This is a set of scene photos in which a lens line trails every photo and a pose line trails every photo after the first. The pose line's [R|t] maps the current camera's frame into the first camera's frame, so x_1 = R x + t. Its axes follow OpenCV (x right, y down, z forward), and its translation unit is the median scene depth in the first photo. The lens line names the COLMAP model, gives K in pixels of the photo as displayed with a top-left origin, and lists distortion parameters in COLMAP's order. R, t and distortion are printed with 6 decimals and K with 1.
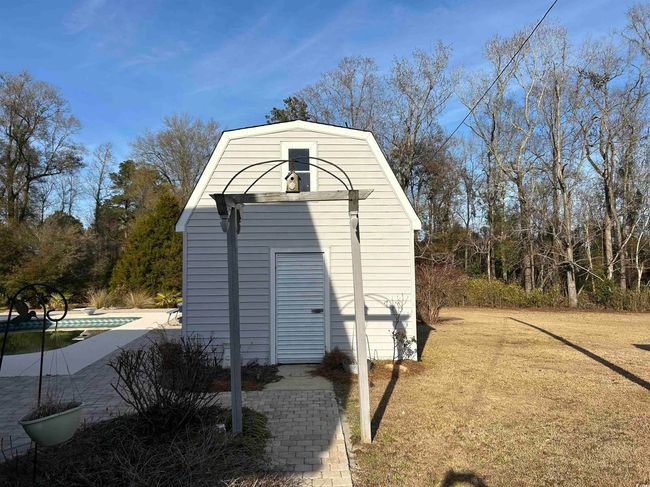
lens RADIAL K [[486.2, 0, 322.7], [0, 486.2, 249.5], [0, 0, 1]] dist [0.044992, -0.043125]
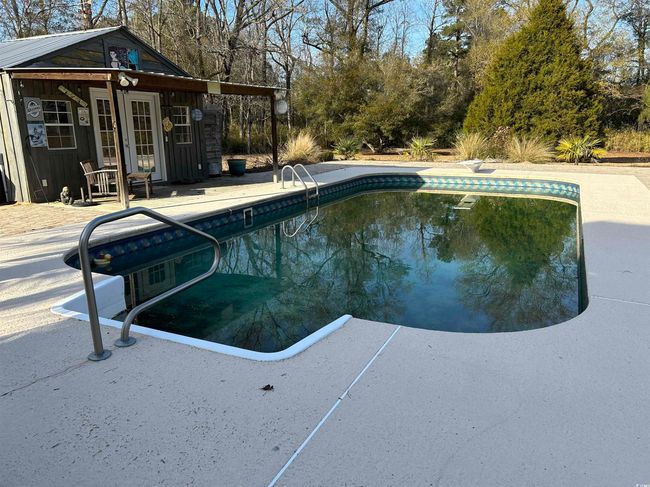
lens RADIAL K [[486.2, 0, 323.1], [0, 486.2, 244.1], [0, 0, 1]] dist [0.044992, -0.043125]
pose [[0.820019, 0.142893, -0.554211, -0.155435], [0.027818, 0.957237, 0.287966, 0.018380], [0.571659, -0.251555, 0.780978, 0.202350]]
